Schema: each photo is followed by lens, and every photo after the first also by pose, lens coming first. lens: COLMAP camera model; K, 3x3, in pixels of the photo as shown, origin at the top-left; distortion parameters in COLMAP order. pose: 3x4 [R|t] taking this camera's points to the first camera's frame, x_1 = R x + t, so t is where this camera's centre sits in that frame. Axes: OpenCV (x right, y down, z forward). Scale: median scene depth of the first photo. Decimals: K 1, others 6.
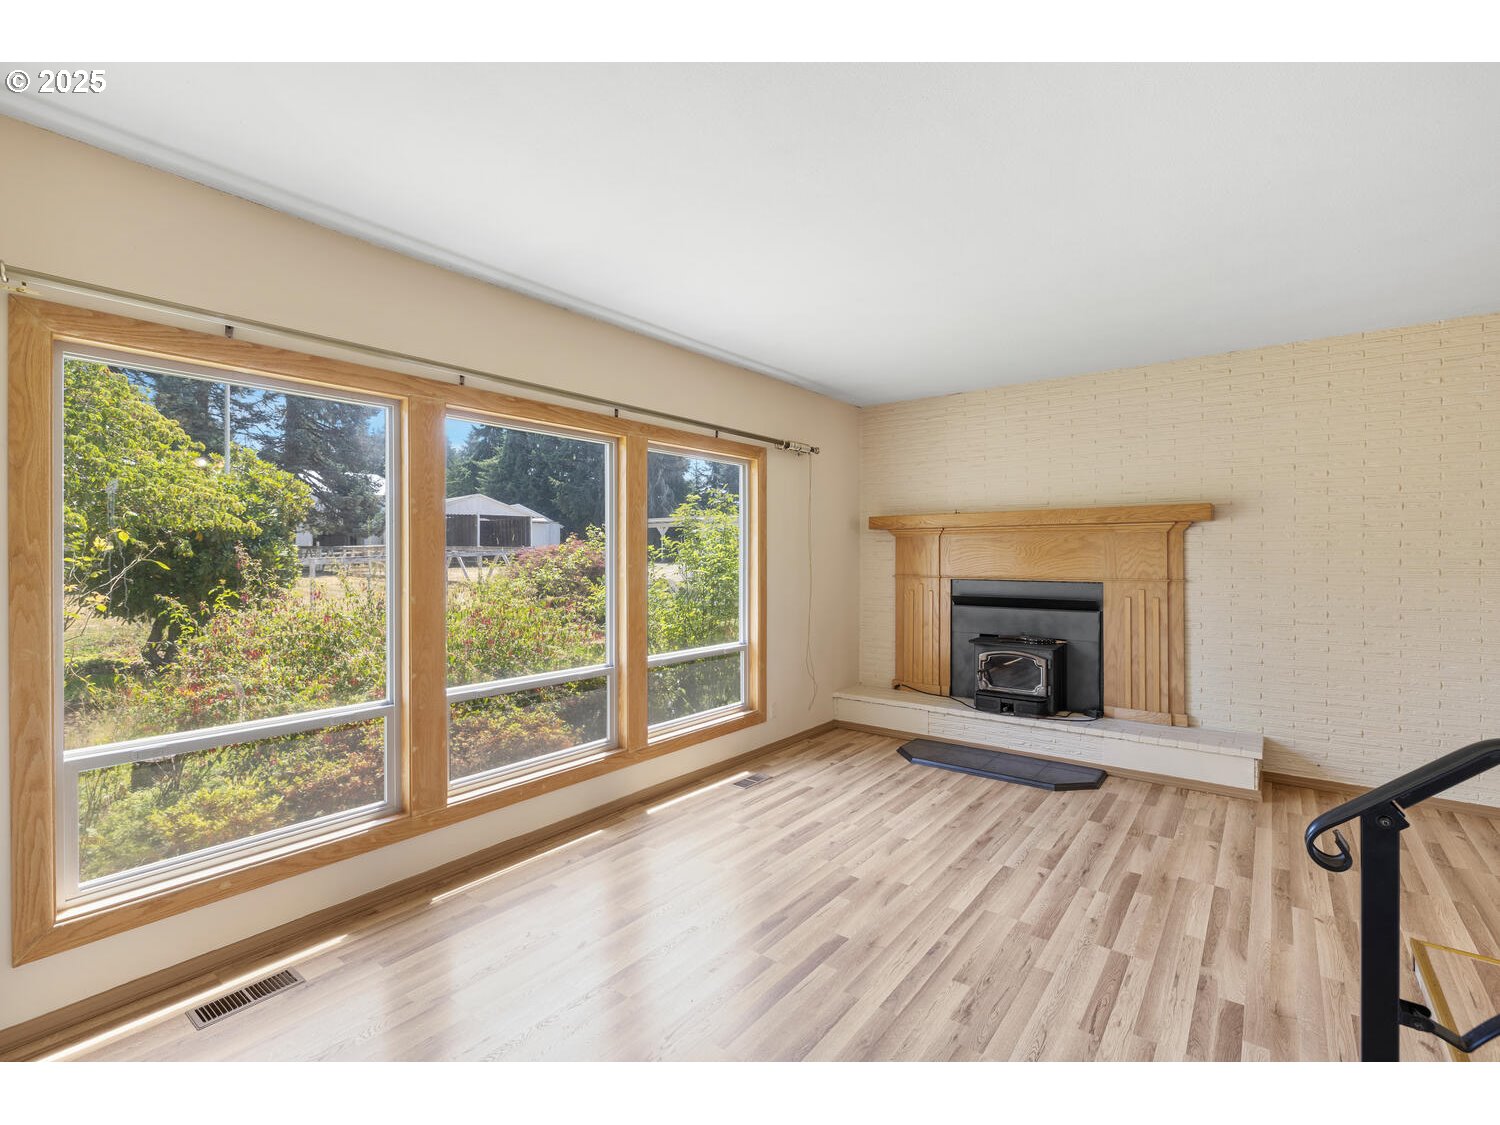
lens RADIAL K [[685.0, 0, 746.3], [0, 685.0, 558.2], [0, 0, 1]] dist [-0.000479, 0.000769]
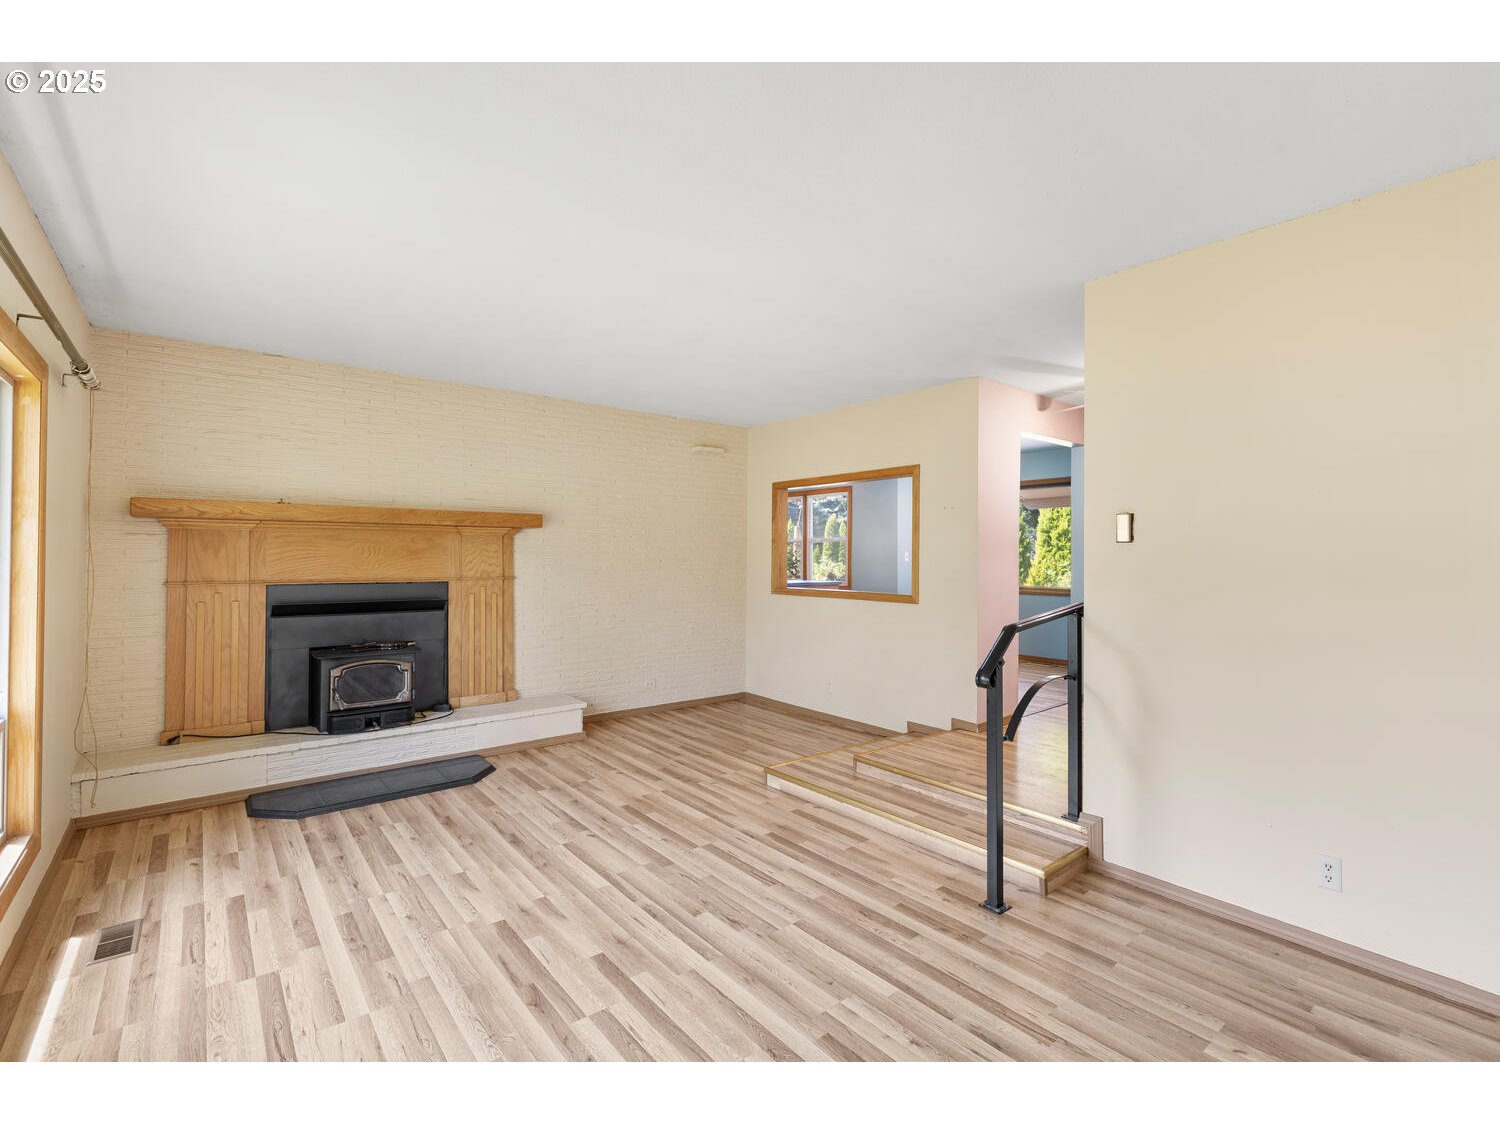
lens RADIAL K [[685.0, 0, 749.1], [0, 685.0, 558.1], [0, 0, 1]] dist [-0.000479, 0.000769]
pose [[0.223809, -0.000940, 0.974633, -0.433093], [-0.001159, 0.999999, 0.001230, -0.003007], [-0.974632, -0.001405, 0.223808, 0.335696]]
